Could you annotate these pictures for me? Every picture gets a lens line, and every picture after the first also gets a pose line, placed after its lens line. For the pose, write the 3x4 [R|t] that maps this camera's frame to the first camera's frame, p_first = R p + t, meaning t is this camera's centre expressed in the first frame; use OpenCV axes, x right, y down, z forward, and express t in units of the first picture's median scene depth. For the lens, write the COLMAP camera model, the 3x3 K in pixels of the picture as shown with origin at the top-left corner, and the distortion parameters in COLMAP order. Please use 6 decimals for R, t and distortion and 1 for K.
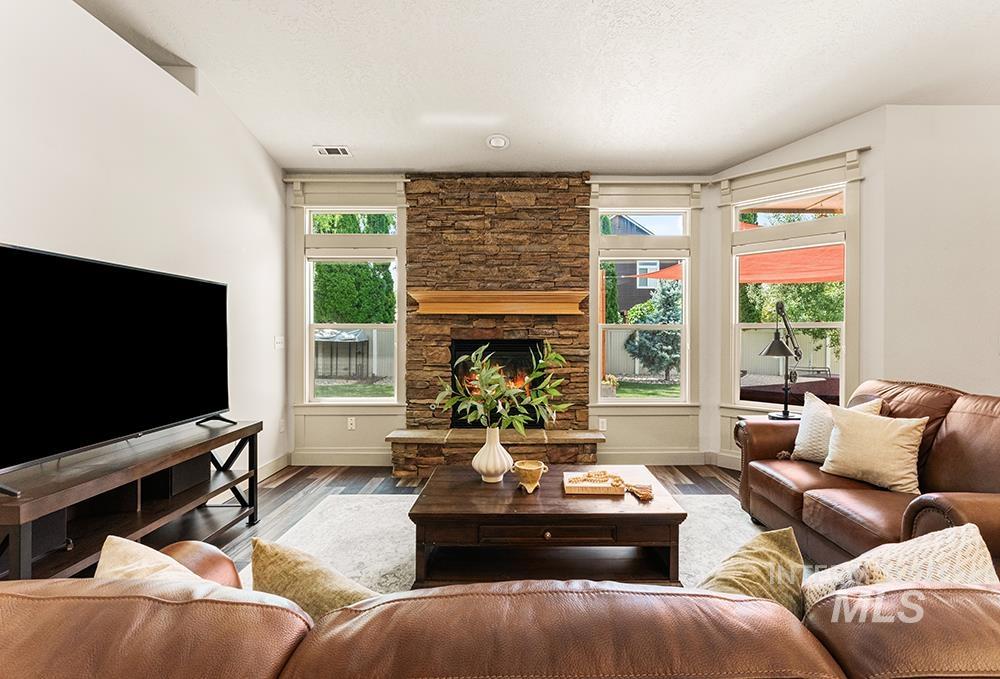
lens RADIAL K [[449.6, 0, 515.3], [0, 449.6, 327.7], [0, 0, 1]] dist [0.001782, -0.000135]
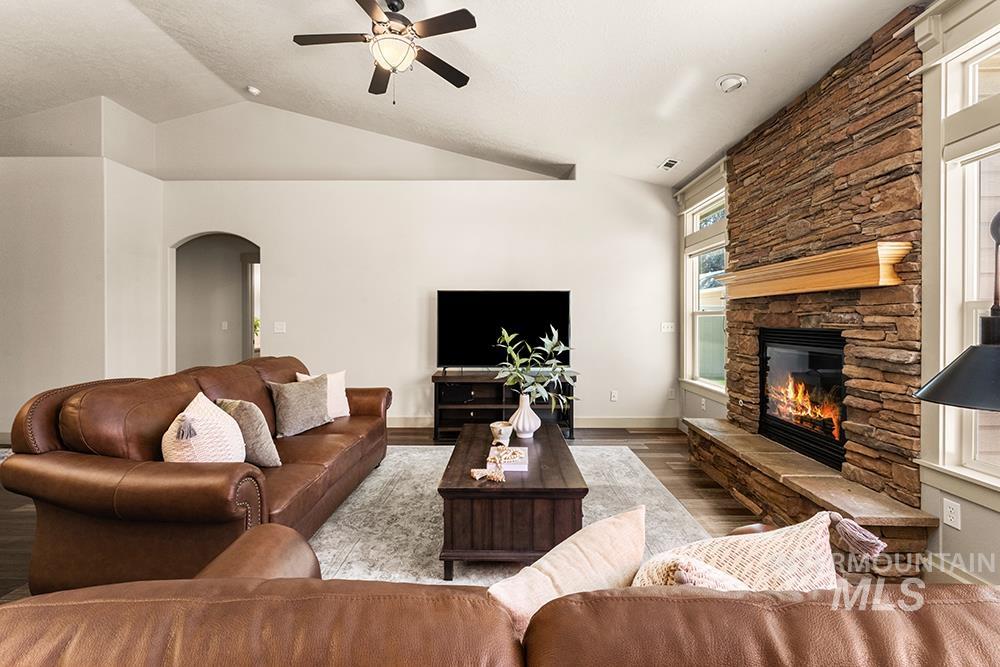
lens RADIAL K [[424.5, 0, 500.5], [0, 424.5, 311.6], [0, 0, 1]] dist [-0.001187, -0.000508]
pose [[-0.016875, -0.019311, -0.999671, 0.657666], [0.014311, 0.999706, -0.019554, 0.005235], [0.999755, -0.014637, -0.016594, 0.539419]]
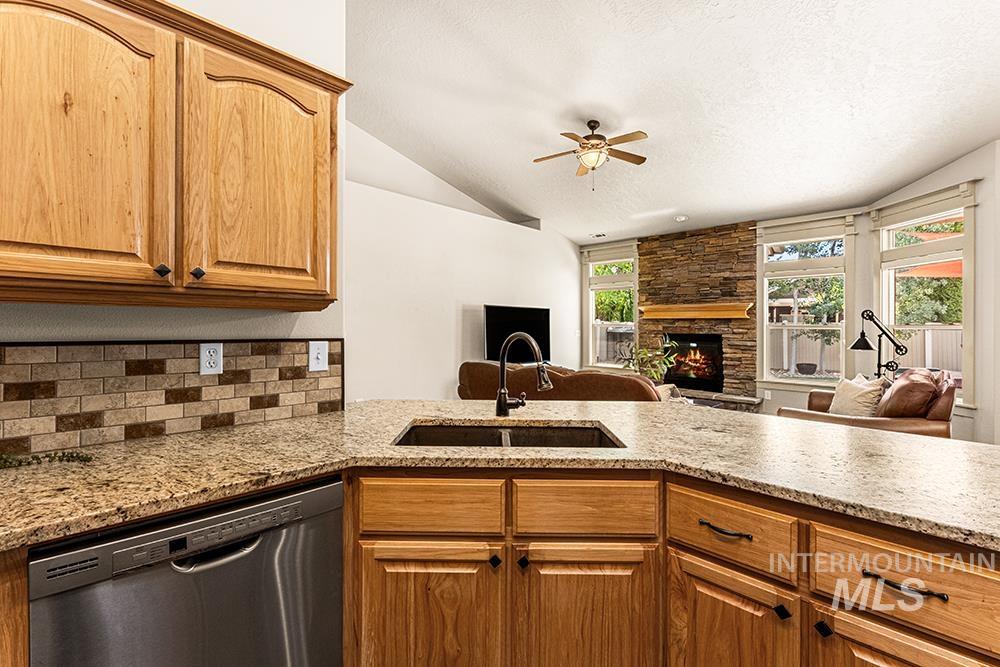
lens RADIAL K [[424.5, 0, 500.4], [0, 424.5, 310.3], [0, 0, 1]] dist [-0.001187, -0.000508]
pose [[0.704446, -0.018802, -0.709509, 0.562606], [0.001575, 0.999688, -0.024927, -0.021540], [0.709756, 0.016442, 0.704256, -0.564381]]
